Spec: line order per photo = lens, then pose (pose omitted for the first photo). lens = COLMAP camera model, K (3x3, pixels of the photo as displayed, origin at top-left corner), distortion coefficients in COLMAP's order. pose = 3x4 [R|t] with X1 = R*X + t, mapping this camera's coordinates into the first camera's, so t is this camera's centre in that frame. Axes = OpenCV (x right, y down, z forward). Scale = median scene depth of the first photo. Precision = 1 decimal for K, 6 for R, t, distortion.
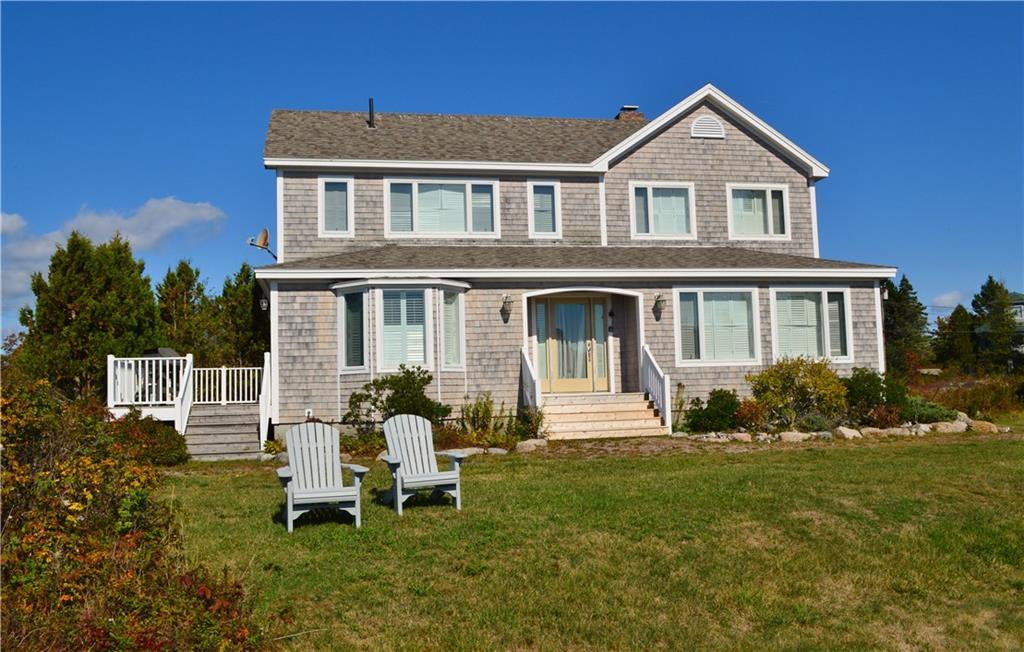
lens RADIAL K [[900.5, 0, 512.0], [0, 900.5, 326.0], [0, 0, 1]] dist [-0.068237, -0.000415]
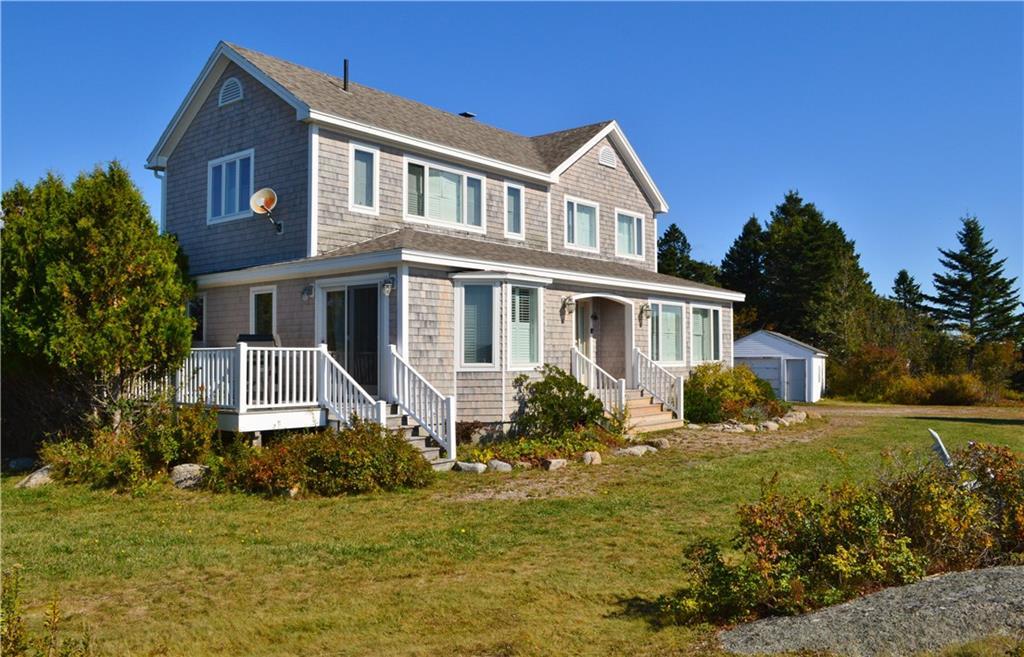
lens RADIAL K [[820.9, 0, 512.0], [0, 820.9, 328.5], [0, 0, 1]] dist [-0.053167, -0.000970]
pose [[0.777846, 0.048887, 0.626551, -0.588645], [-0.069660, 0.997533, 0.008648, -0.001261], [-0.624583, -0.050372, 0.779333, 0.265558]]
